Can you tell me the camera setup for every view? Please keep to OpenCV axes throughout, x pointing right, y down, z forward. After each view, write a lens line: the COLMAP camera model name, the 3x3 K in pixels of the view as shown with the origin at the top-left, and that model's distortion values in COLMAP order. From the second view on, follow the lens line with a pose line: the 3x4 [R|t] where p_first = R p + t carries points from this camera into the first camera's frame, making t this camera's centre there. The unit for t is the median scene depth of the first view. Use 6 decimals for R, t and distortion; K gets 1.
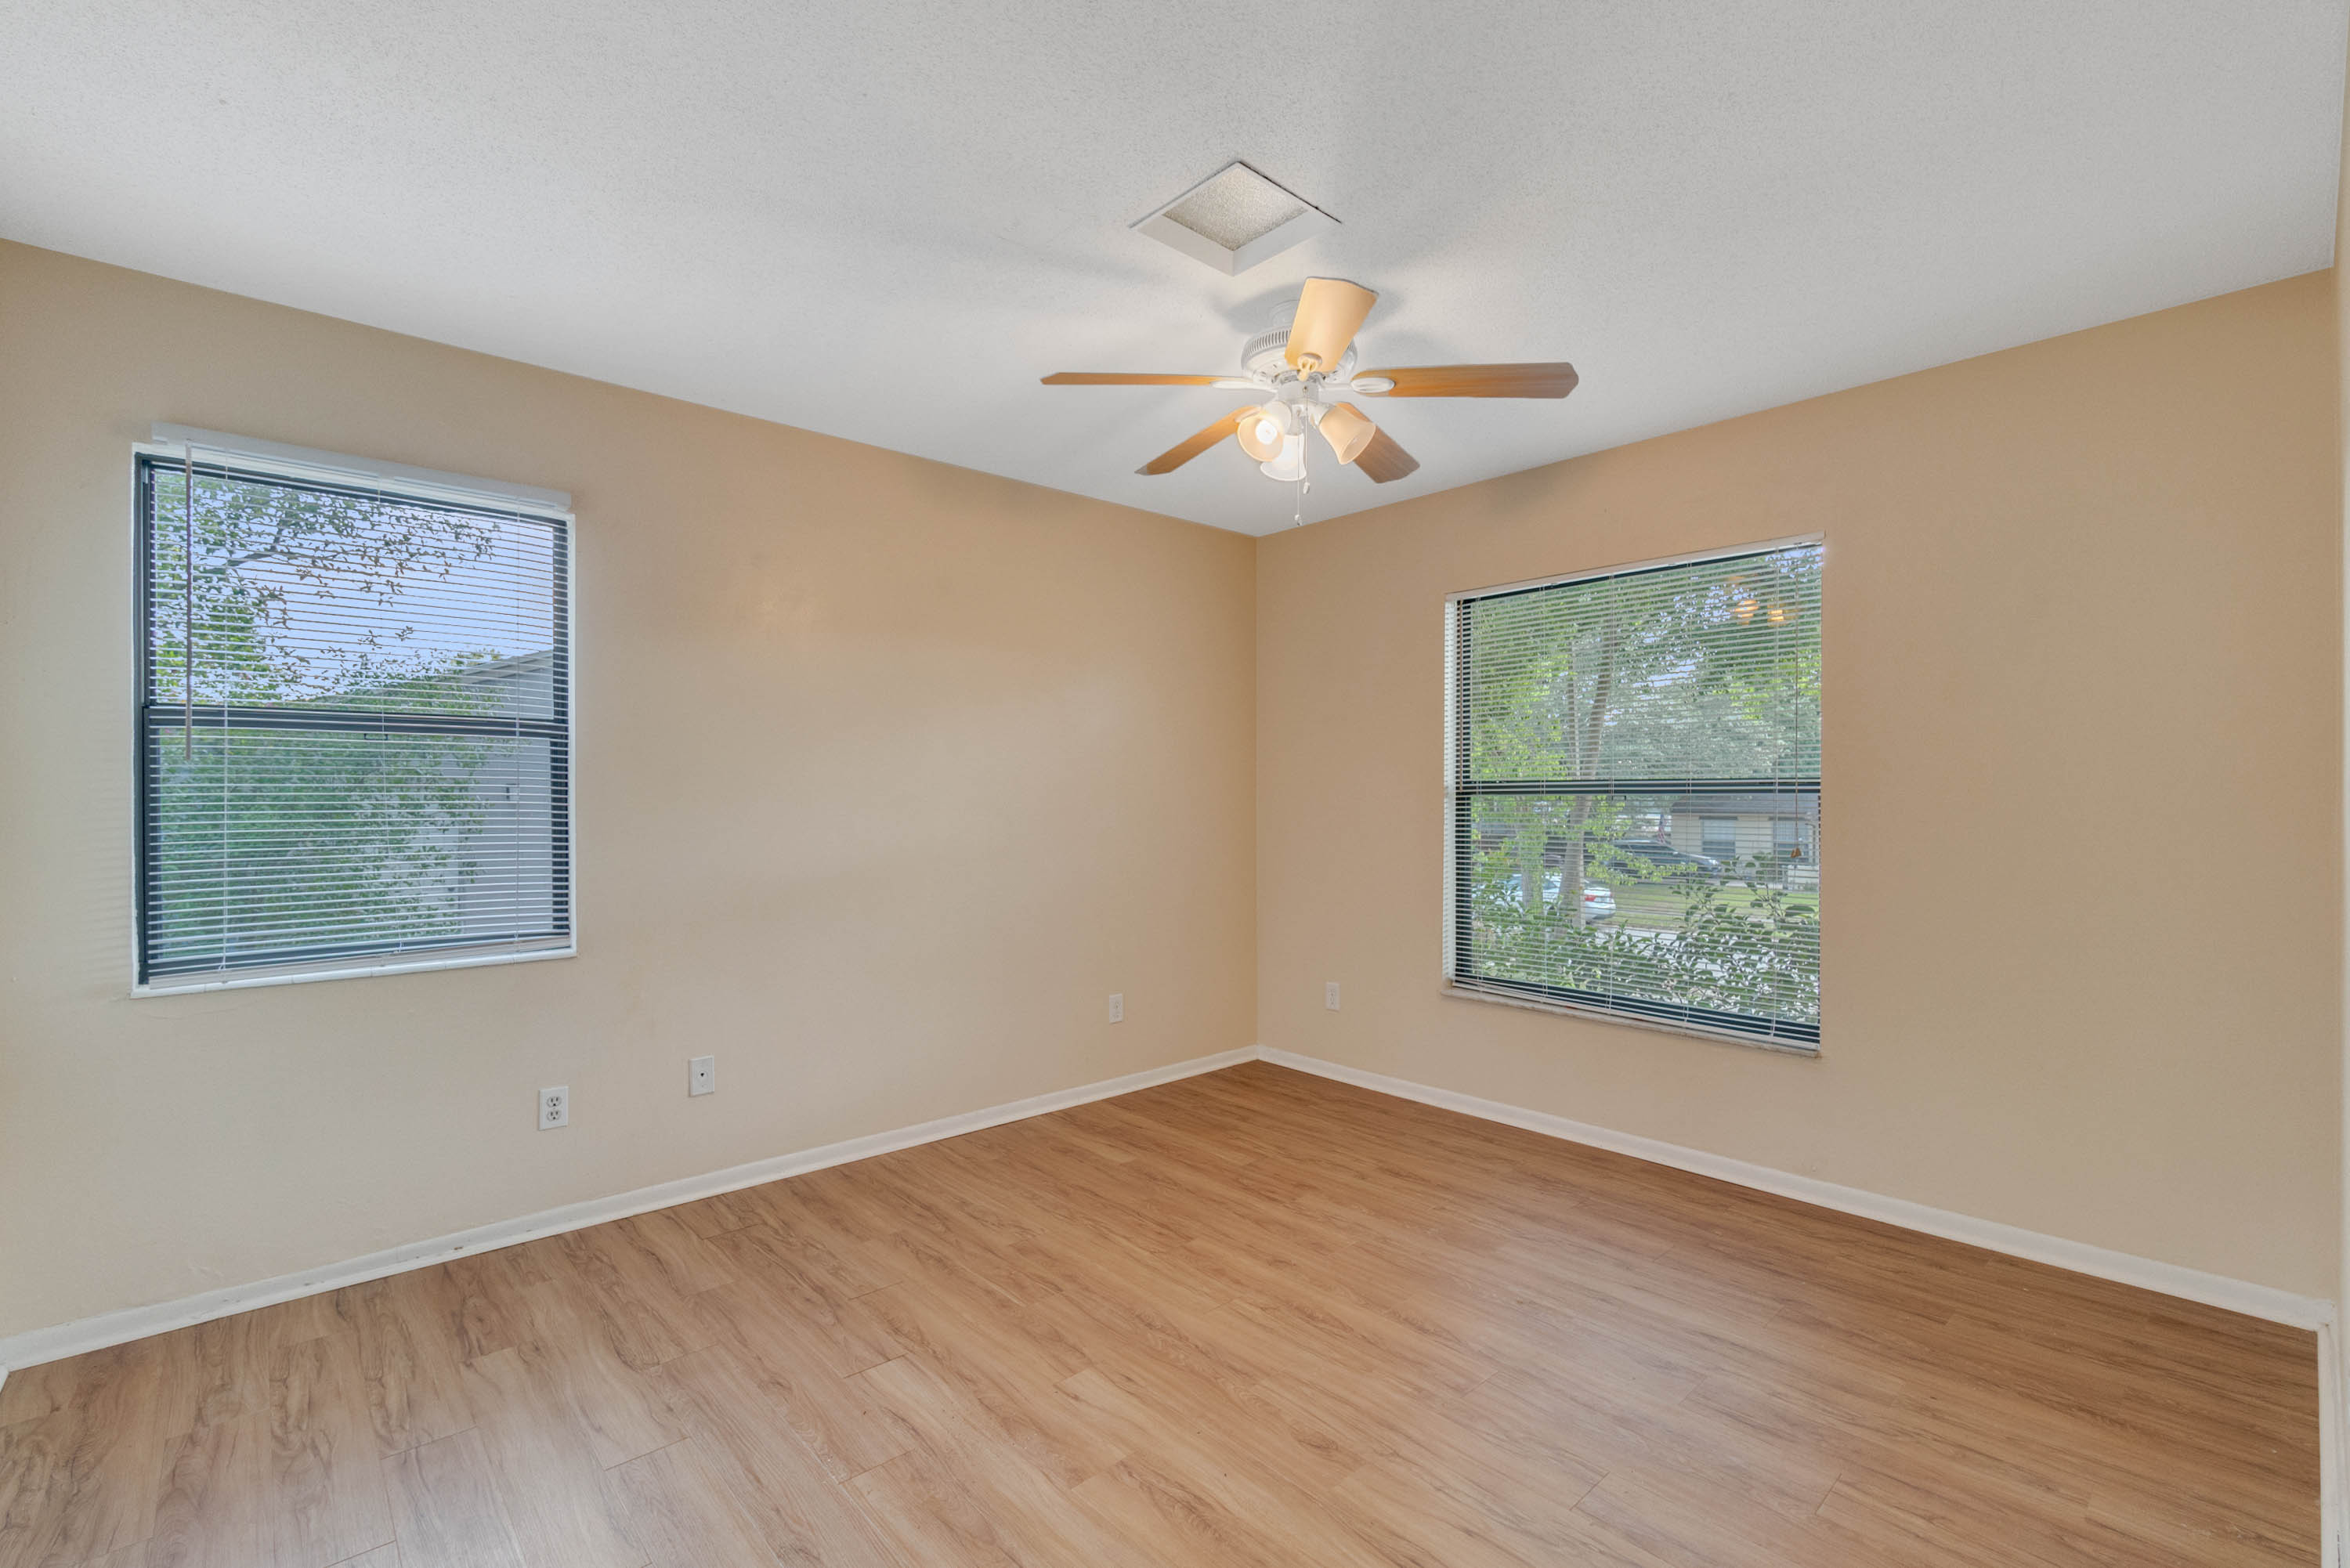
lens RADIAL K [[1010.2, 0, 1168.5], [0, 1010.2, 797.8], [0, 0, 1]] dist [-0.004242, 0.000113]
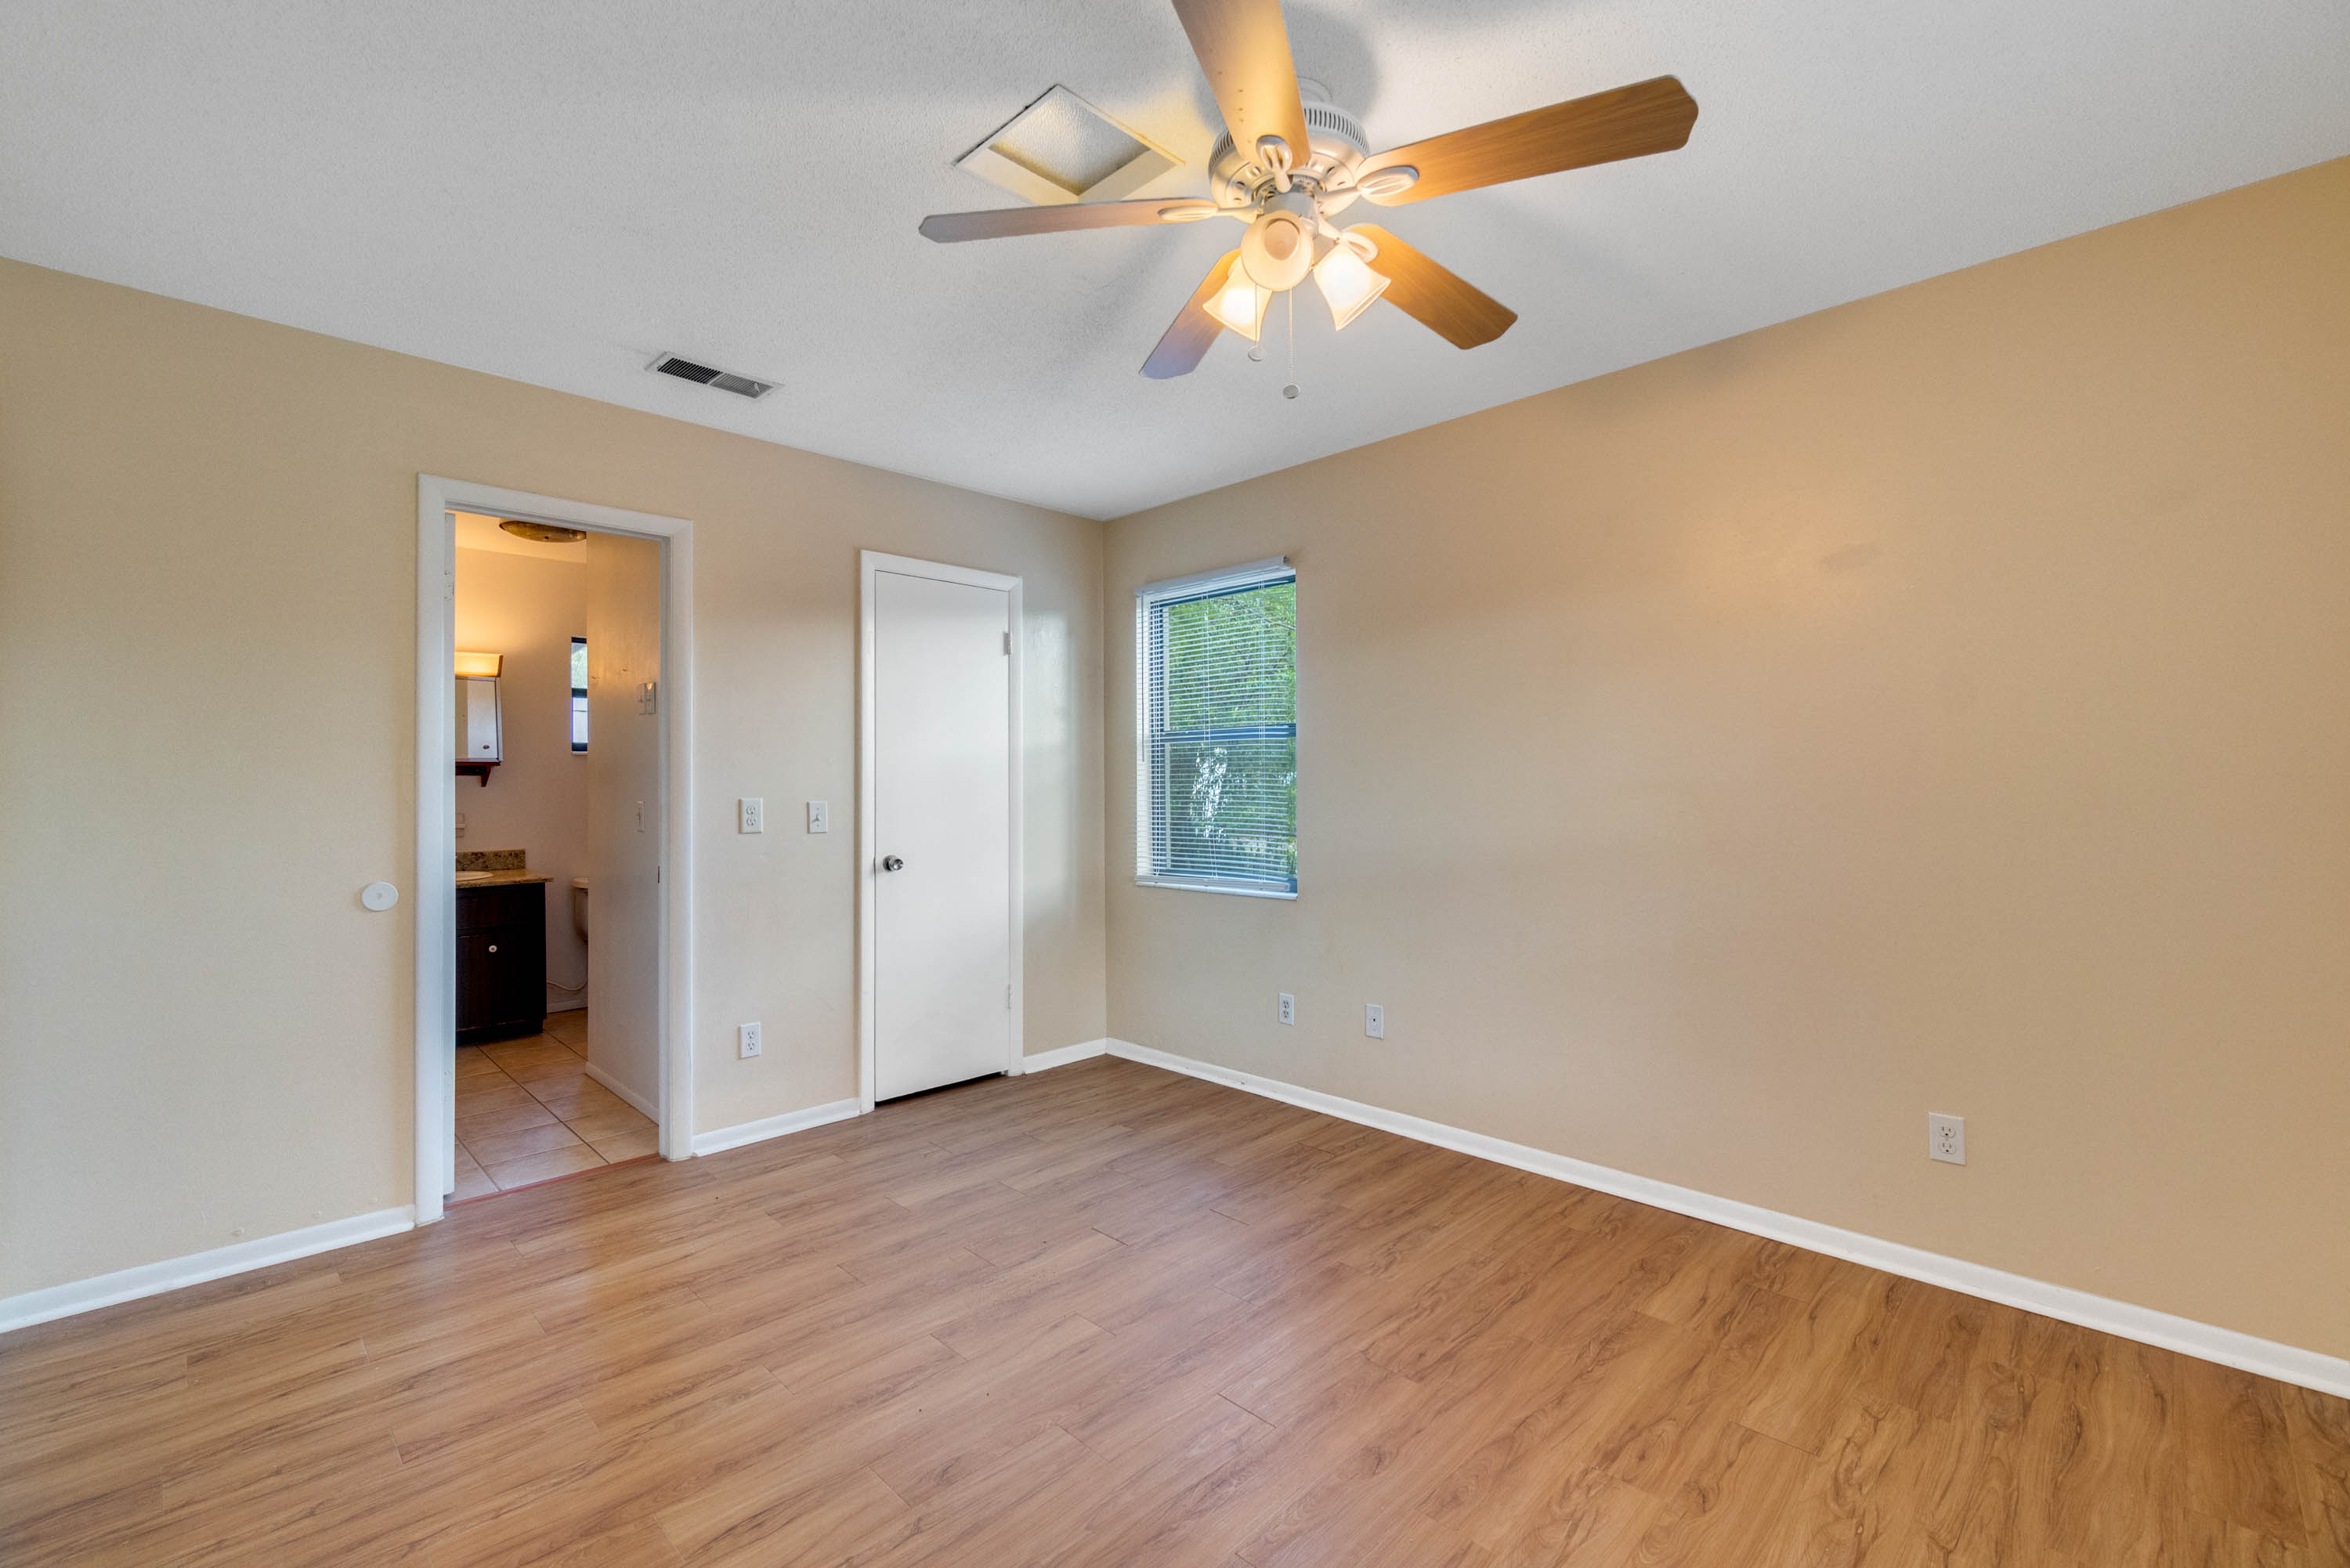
lens RADIAL K [[1010.2, 0, 1175.8], [0, 1010.2, 776.3], [0, 0, 1]] dist [-0.004242, 0.000113]
pose [[0.059147, -0.002668, -0.998246, 0.699070], [0.008966, 0.999958, -0.002142, -0.002954], [0.998209, -0.008823, 0.059169, 0.733233]]
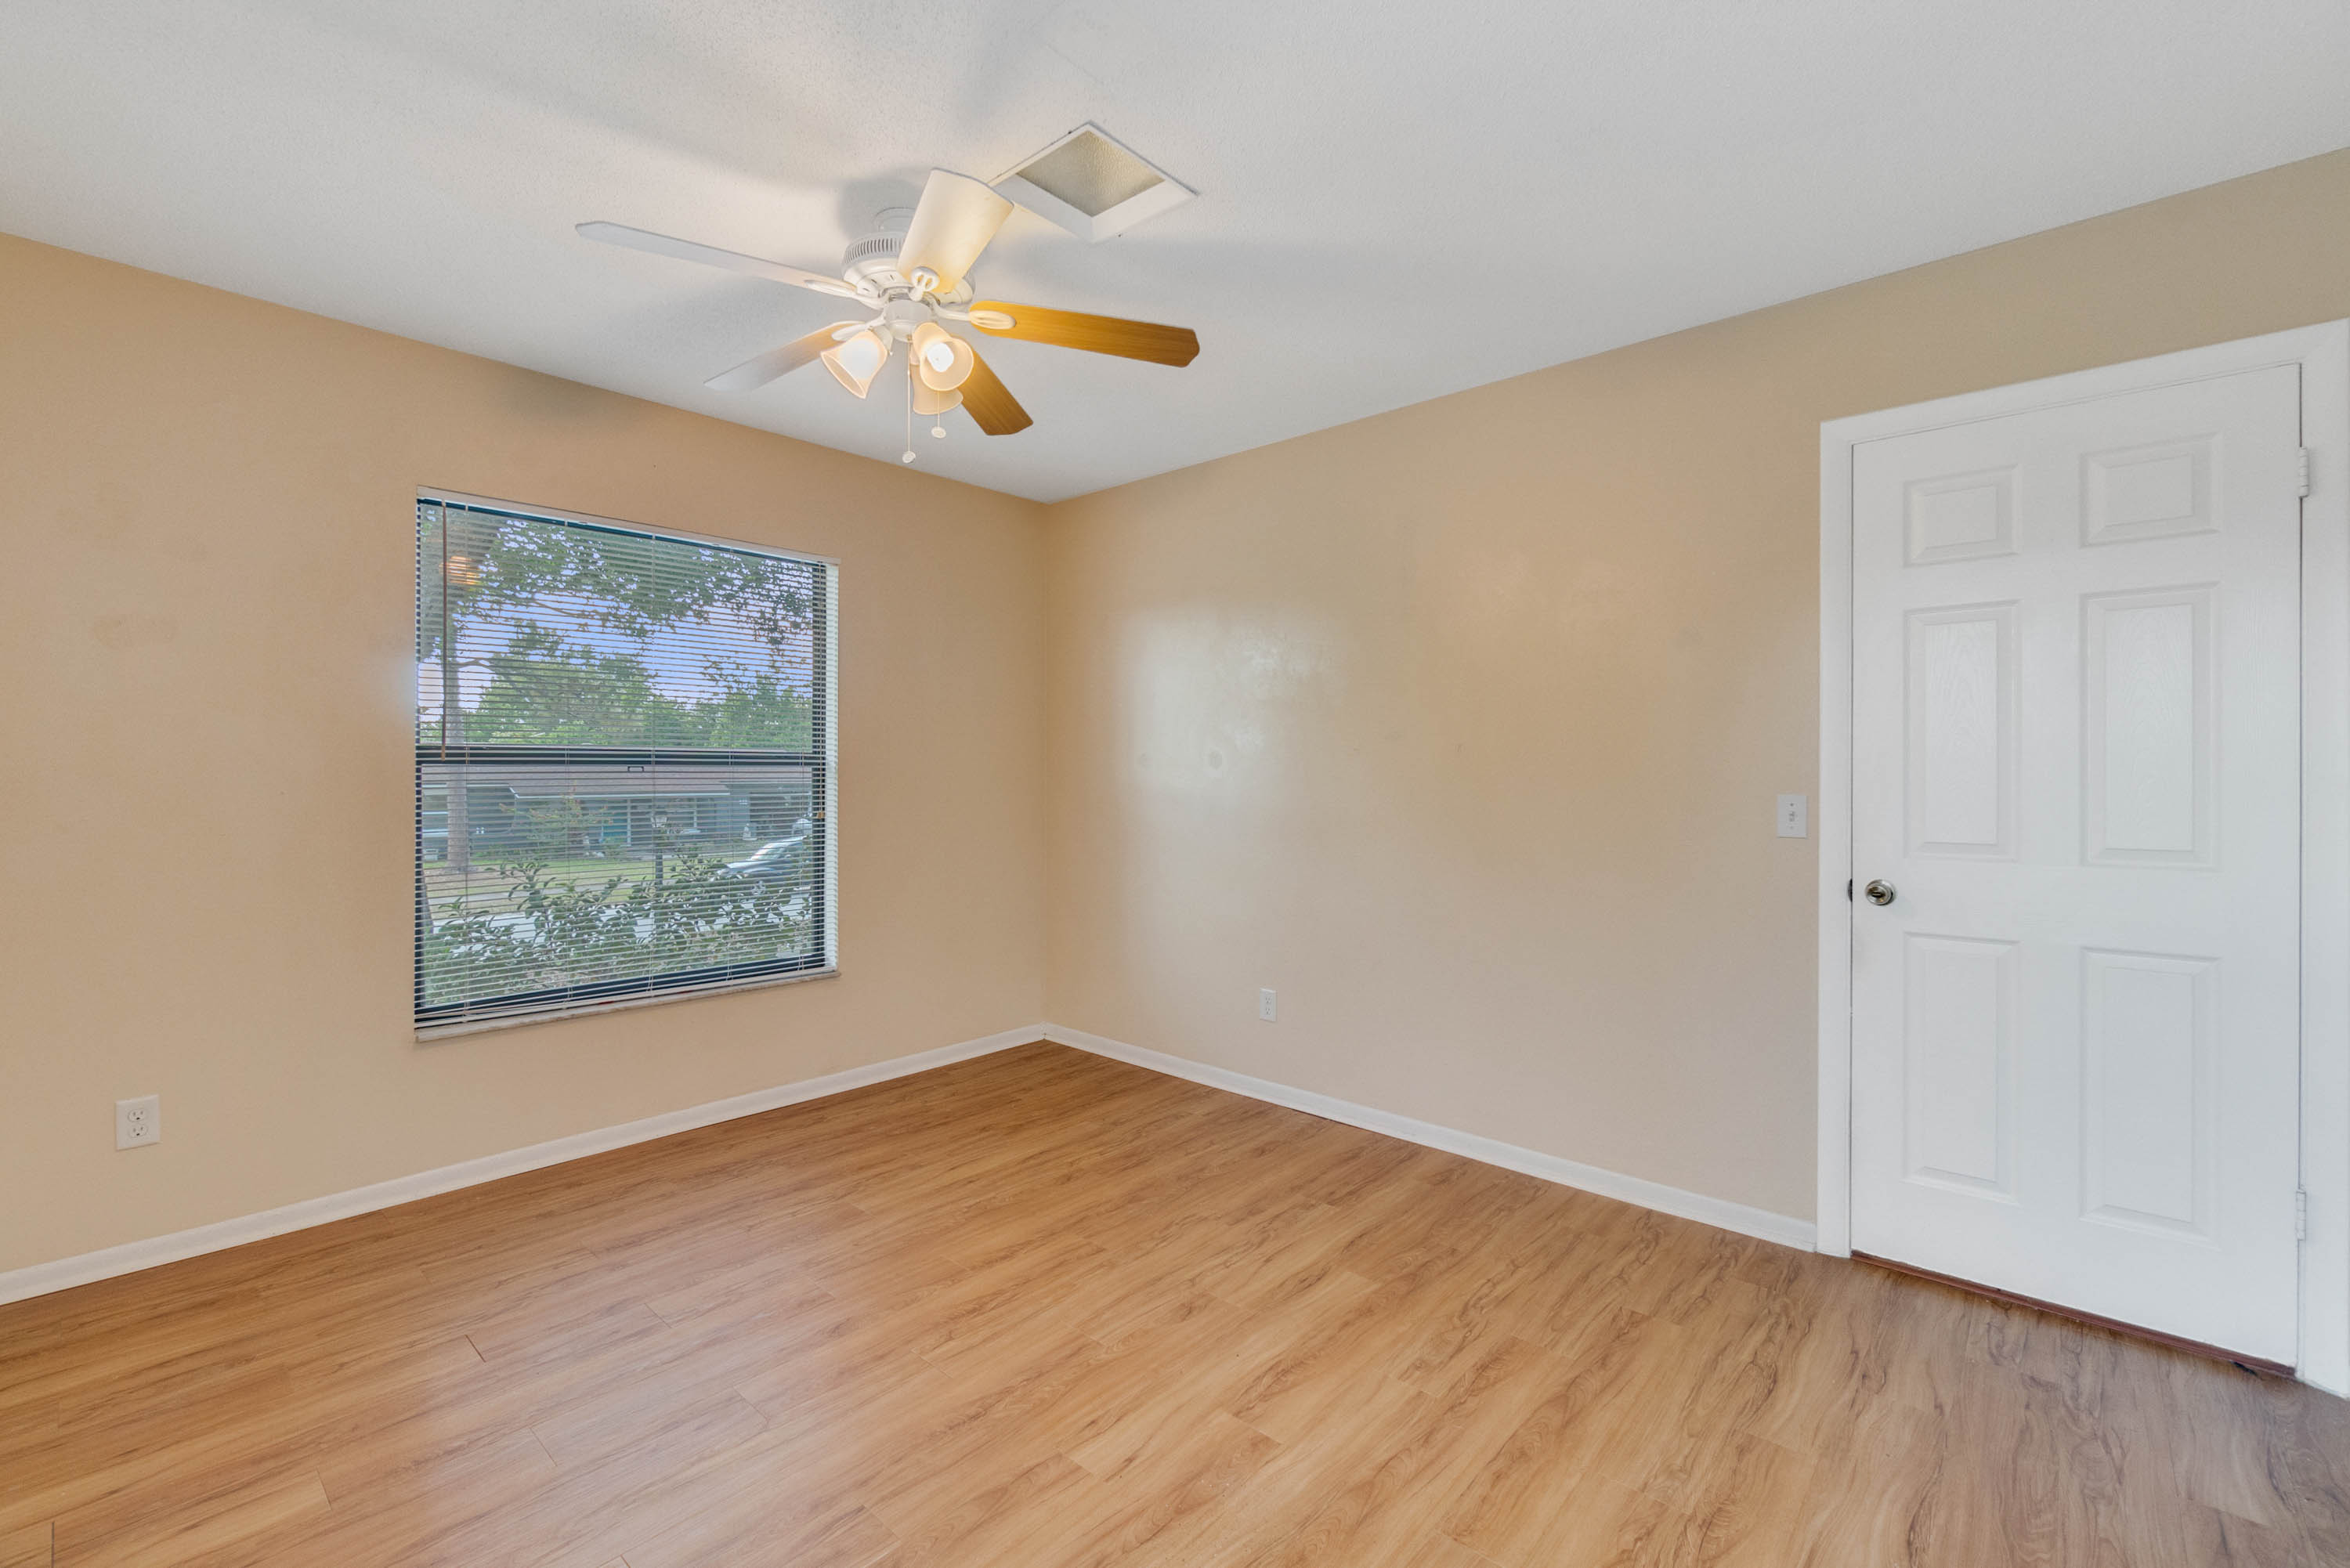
lens RADIAL K [[1010.2, 0, 1158.6], [0, 1010.2, 782.3], [0, 0, 1]] dist [-0.004242, 0.000113]
pose [[-0.095630, -0.009214, 0.995374, -0.651988], [-0.004146, 0.999952, 0.008859, 0.002371], [-0.995408, -0.003279, -0.095663, 0.725383]]
